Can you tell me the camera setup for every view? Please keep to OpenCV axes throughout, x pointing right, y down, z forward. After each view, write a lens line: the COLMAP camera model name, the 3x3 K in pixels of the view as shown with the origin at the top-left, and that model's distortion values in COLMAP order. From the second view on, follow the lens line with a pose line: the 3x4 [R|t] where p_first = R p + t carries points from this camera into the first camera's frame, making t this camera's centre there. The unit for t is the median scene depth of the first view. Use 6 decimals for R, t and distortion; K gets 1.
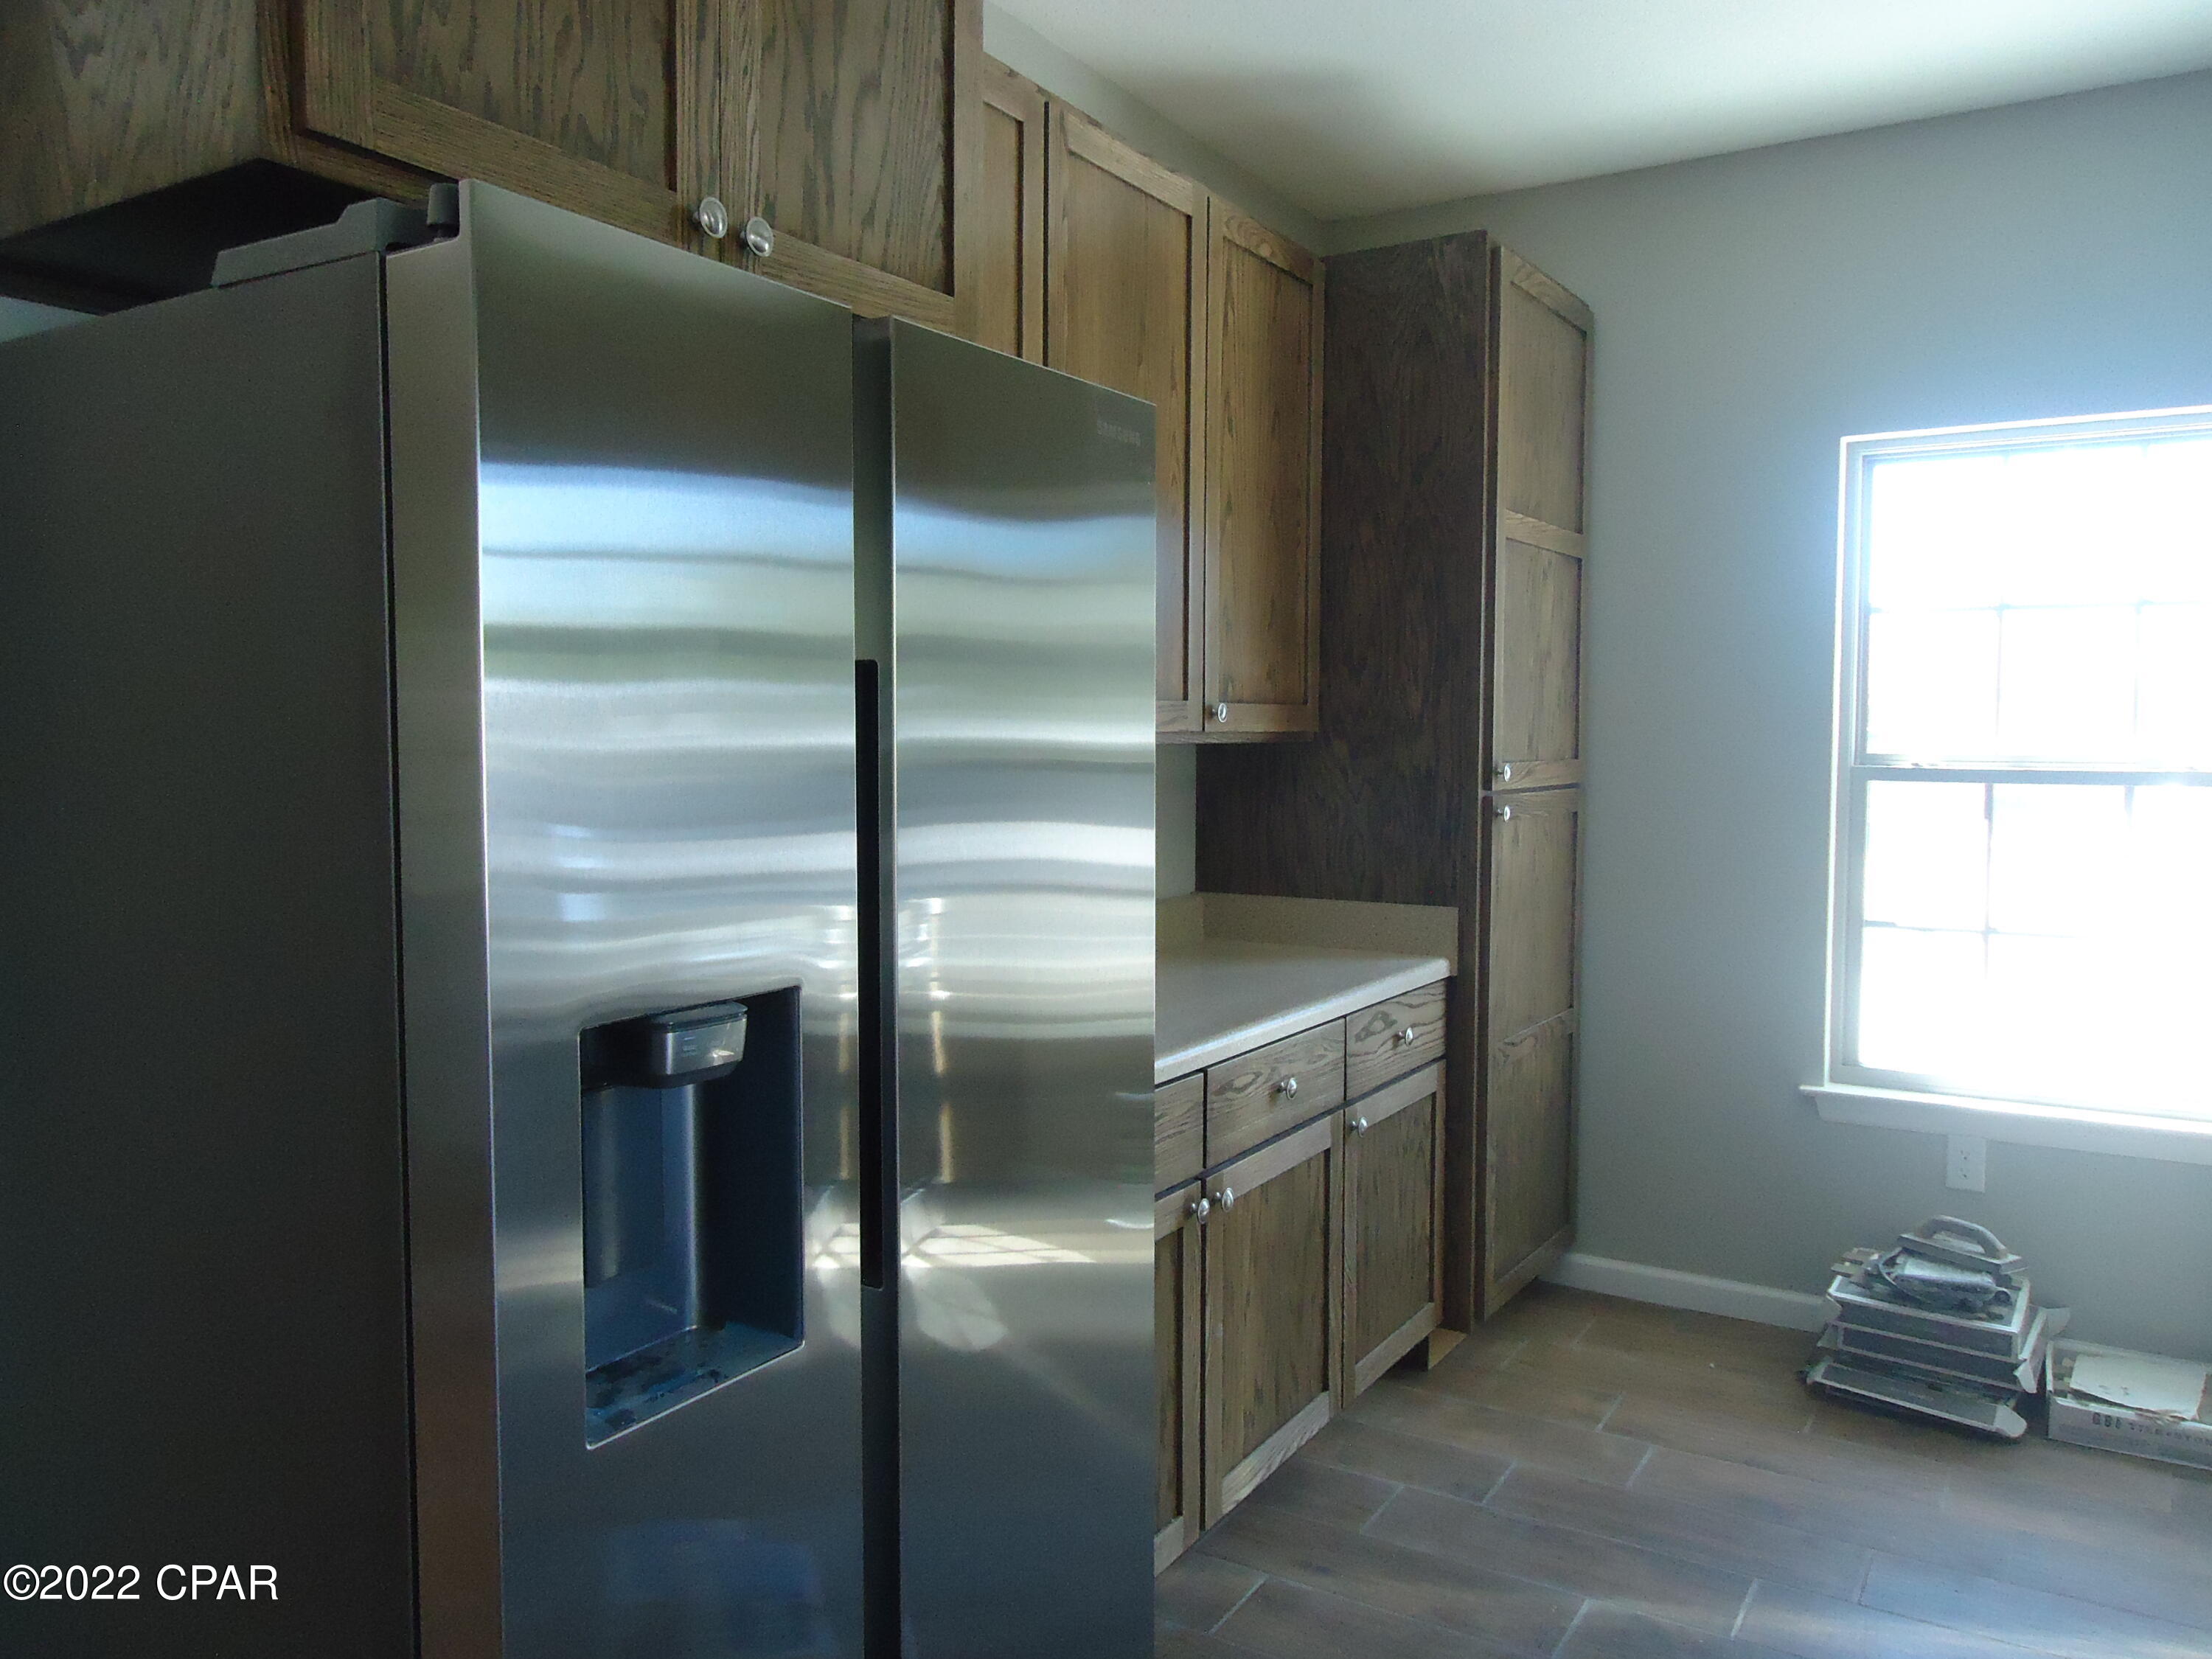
lens RADIAL K [[1659.3, 0, 1101.4], [0, 1659.3, 838.6], [0, 0, 1]] dist [-0.026189, -0.002079]
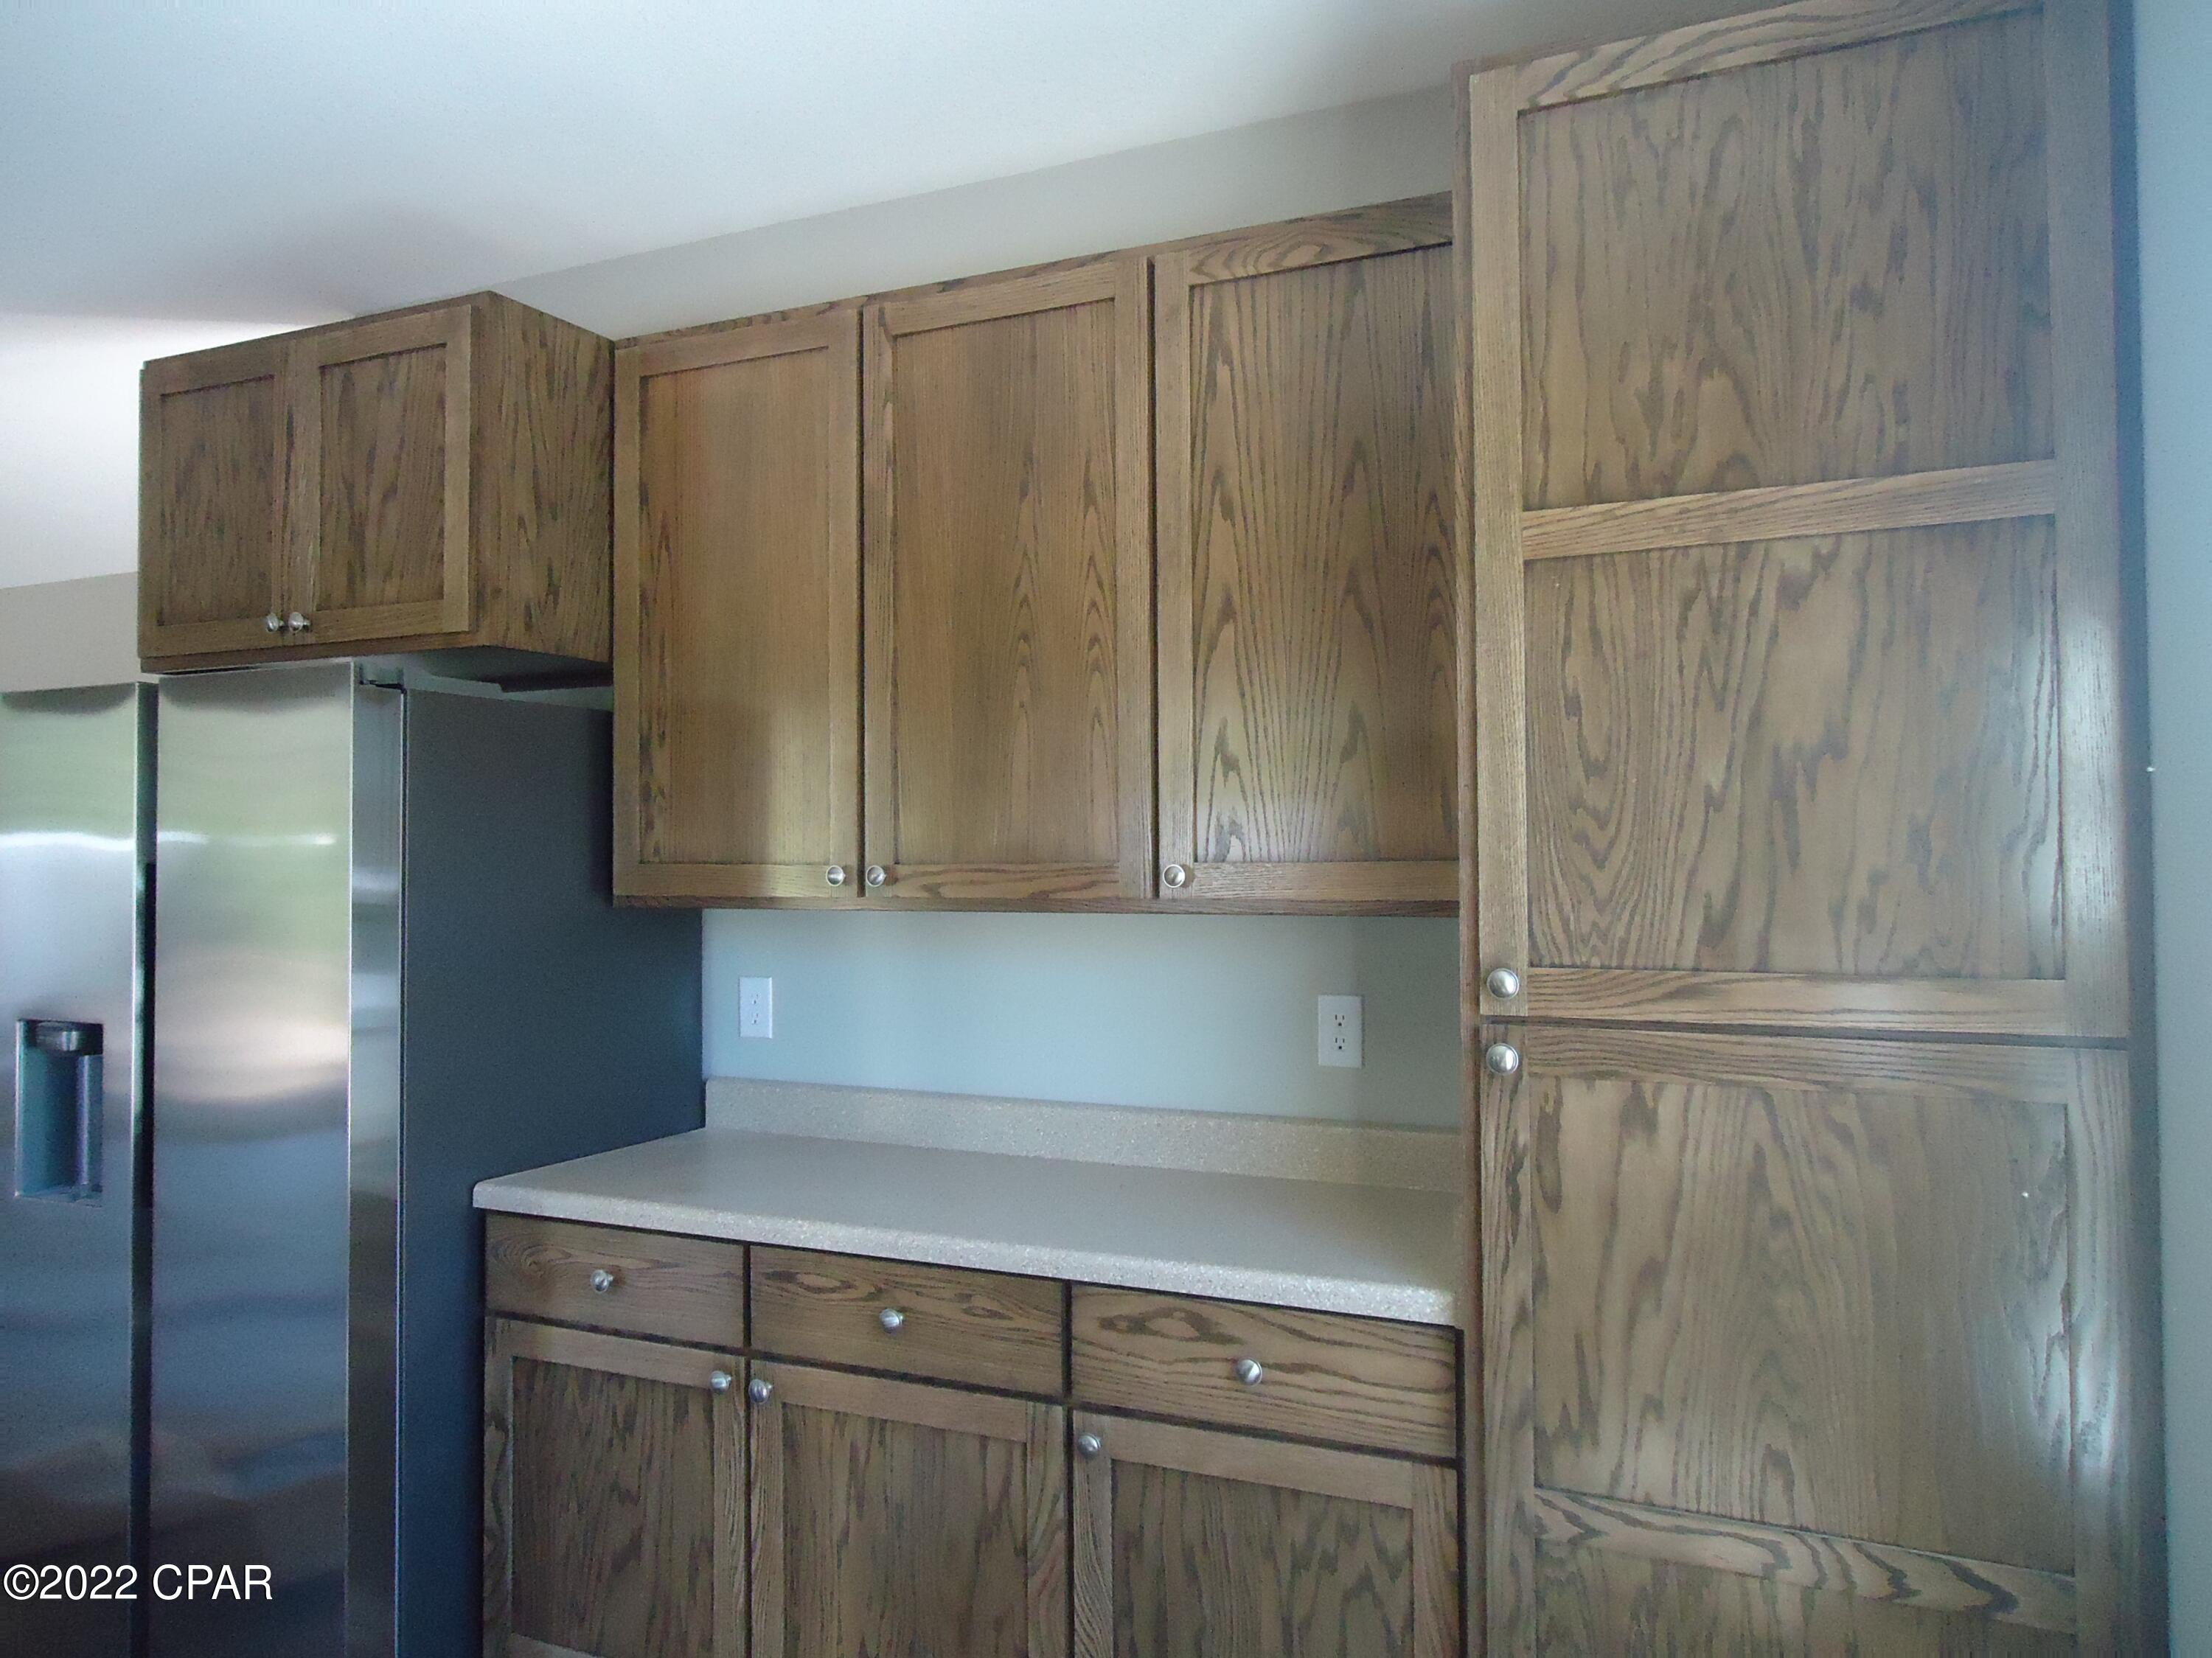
lens RADIAL K [[1659.2, 0, 1103.9], [0, 1659.2, 817.9], [0, 0, 1]] dist [-0.026189, -0.002079]
pose [[0.097411, -0.028545, -0.994835, 0.897864], [-0.063116, 0.997399, -0.034798, -0.077605], [0.993241, 0.066179, 0.095356, 0.927921]]
